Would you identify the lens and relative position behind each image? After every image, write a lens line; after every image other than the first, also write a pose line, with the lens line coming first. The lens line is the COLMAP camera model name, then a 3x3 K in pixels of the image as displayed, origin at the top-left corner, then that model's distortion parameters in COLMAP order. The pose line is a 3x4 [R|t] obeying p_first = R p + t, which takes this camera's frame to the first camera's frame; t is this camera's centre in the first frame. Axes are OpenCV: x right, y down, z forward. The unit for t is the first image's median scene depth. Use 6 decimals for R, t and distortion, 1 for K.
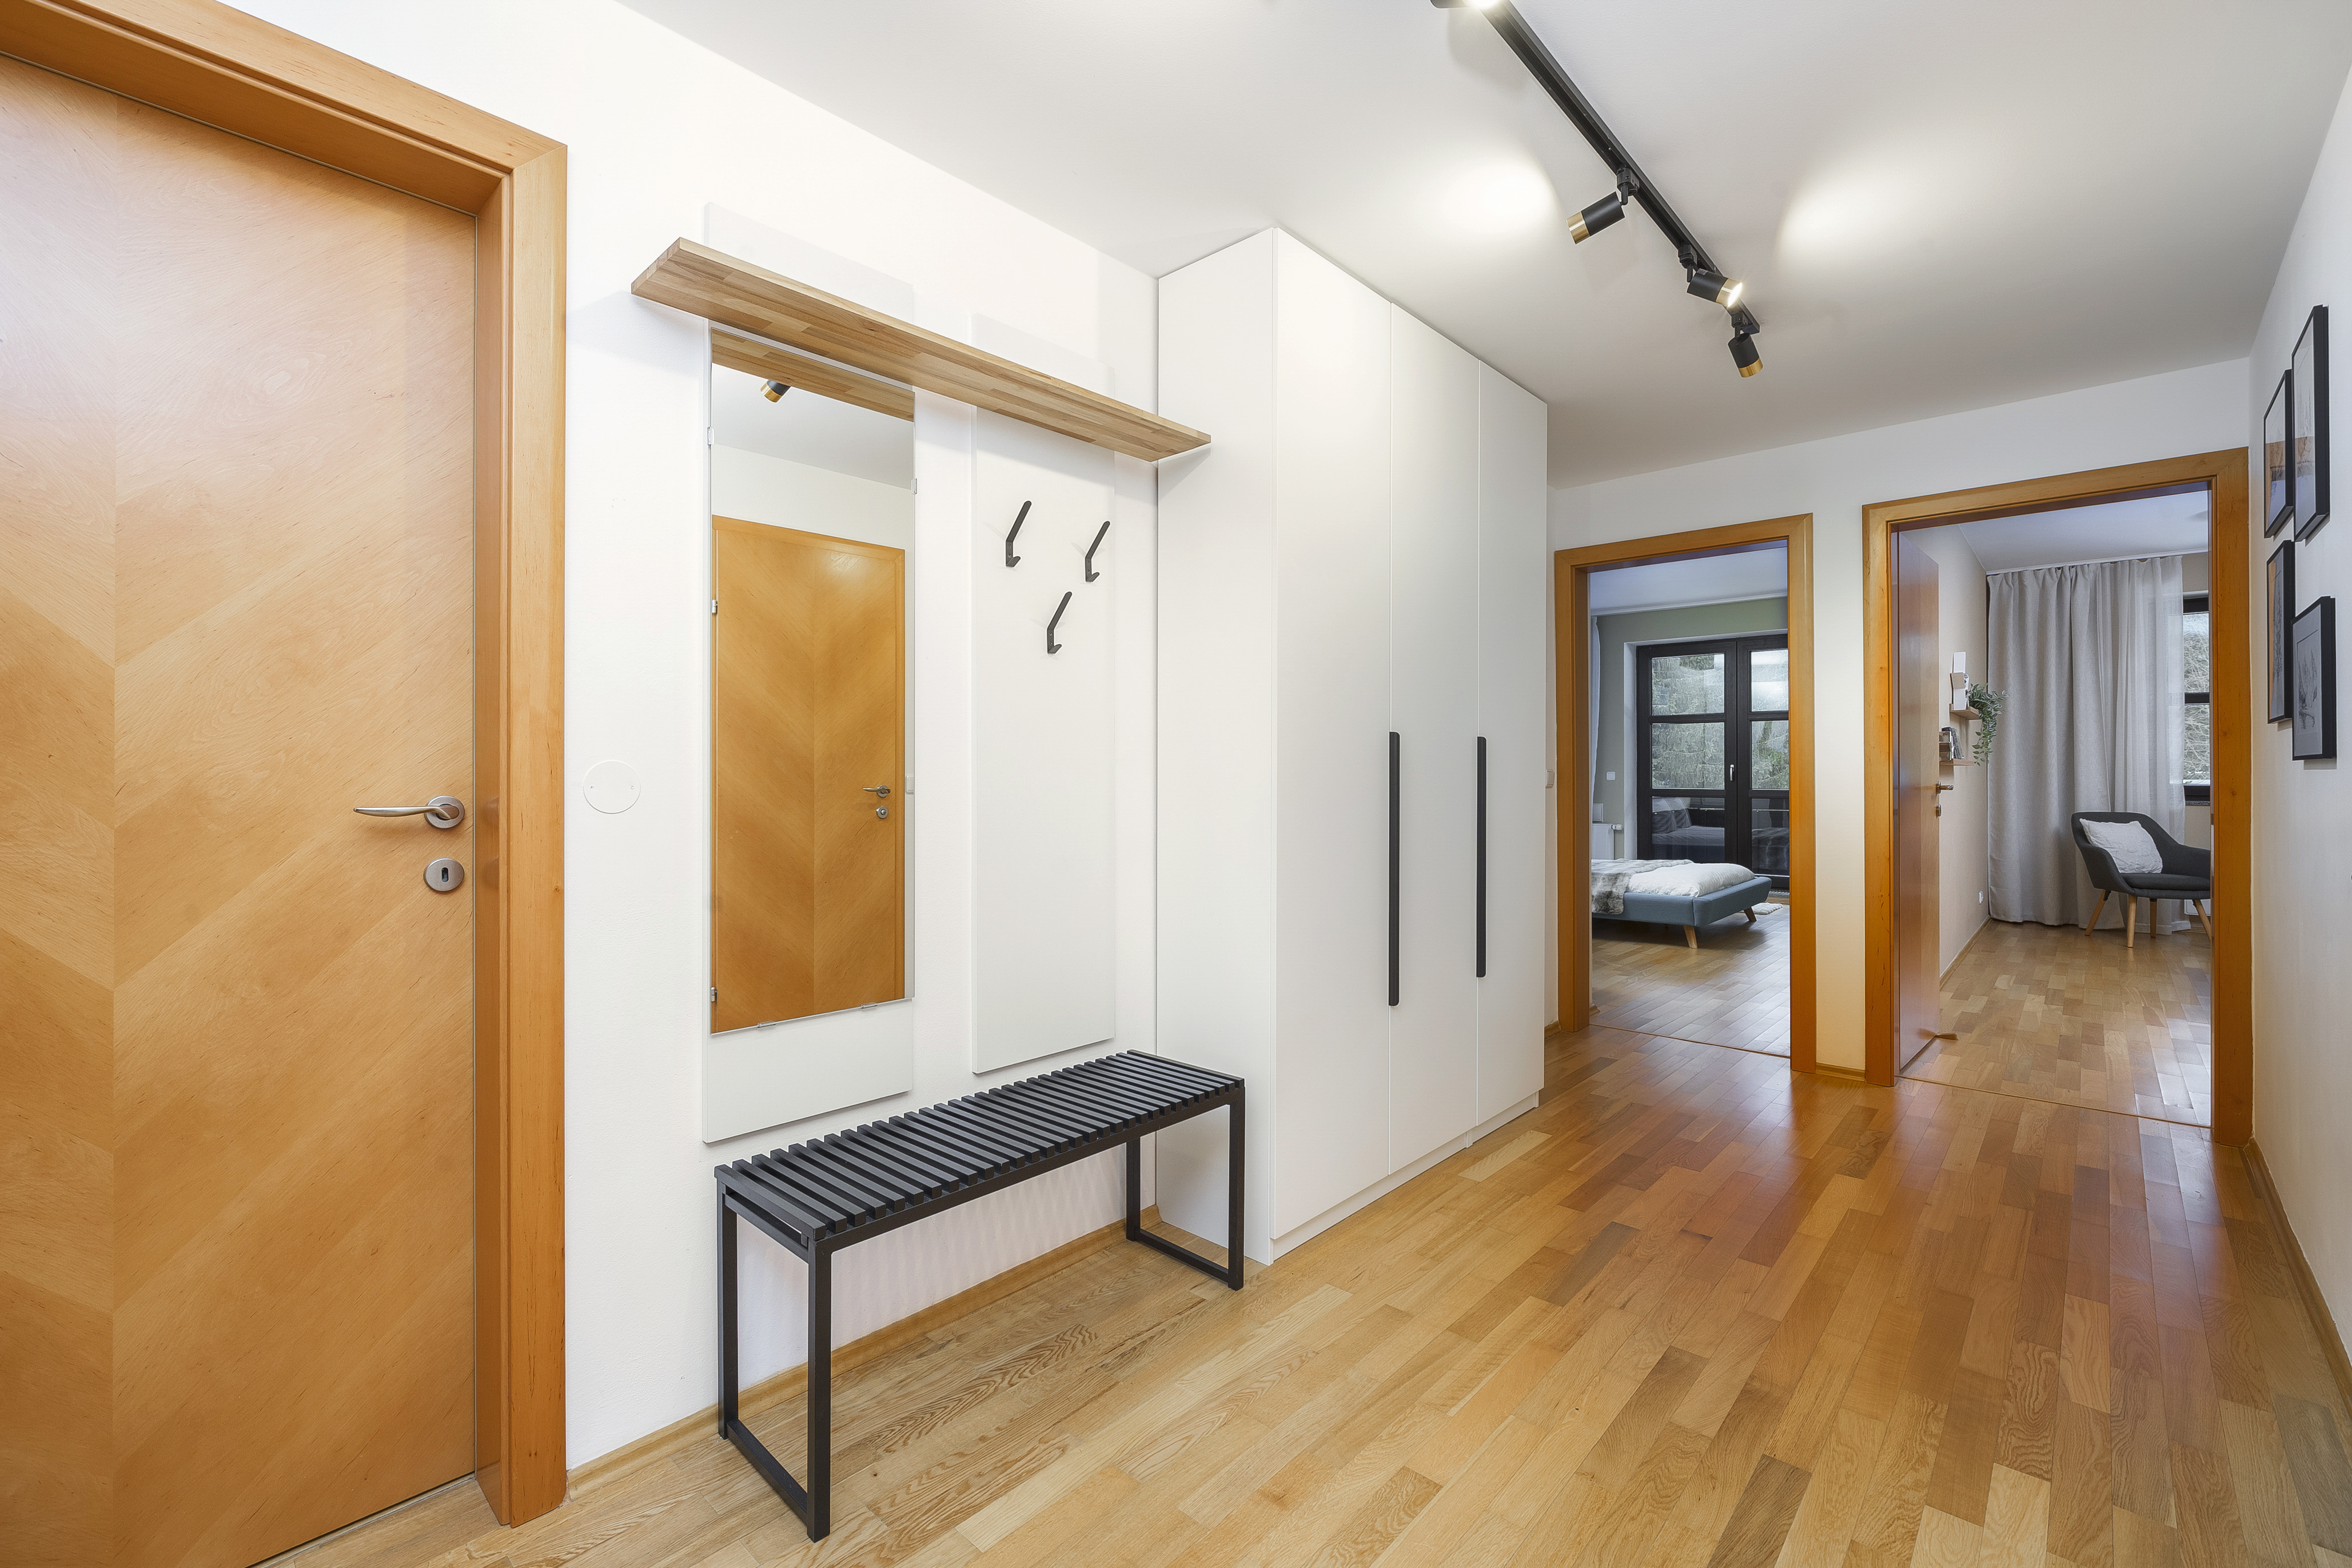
lens RADIAL K [[1011.9, 0, 1176.0], [0, 1011.9, 784.0], [0, 0, 1]] dist [-0.001248, -0.000064]
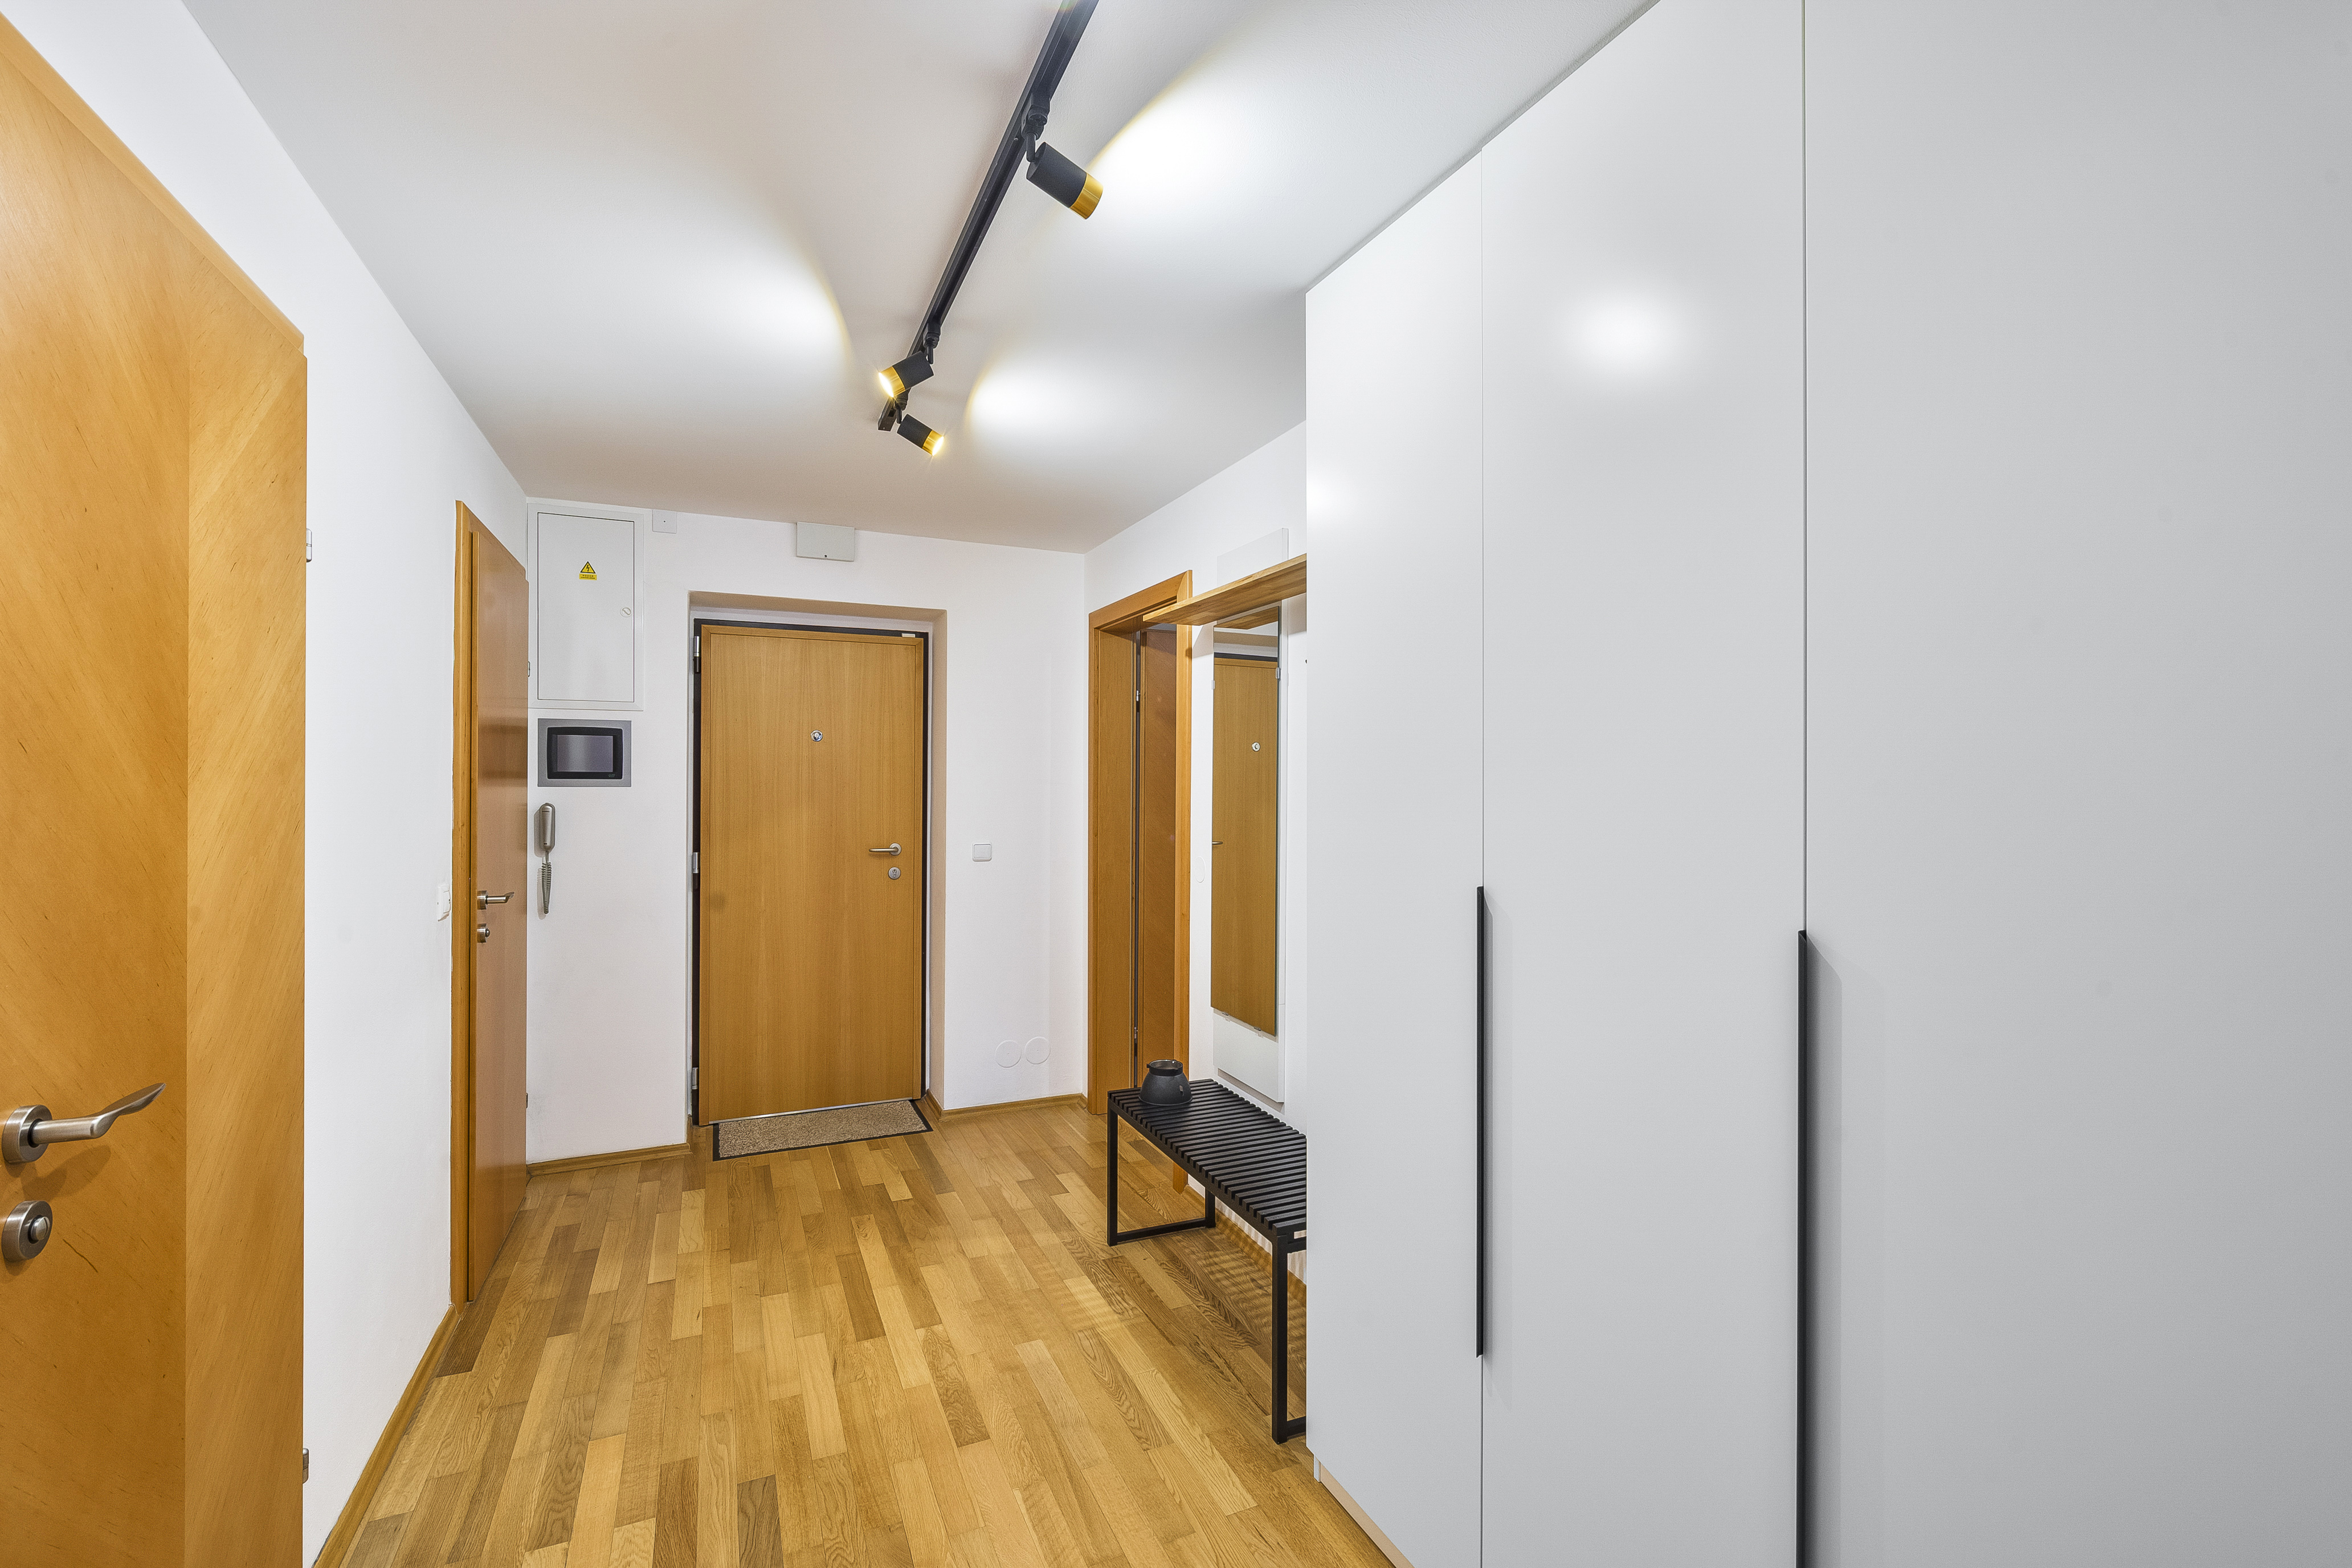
lens RADIAL K [[1012.0, 0, 1176.0], [0, 1012.0, 784.0], [0, 0, 1]] dist [-0.001248, -0.000064]
pose [[-0.400557, 0.004431, -0.916261, 1.242044], [-0.002461, 0.999979, 0.005911, -0.175563], [0.916268, 0.004623, -0.400538, 1.626798]]
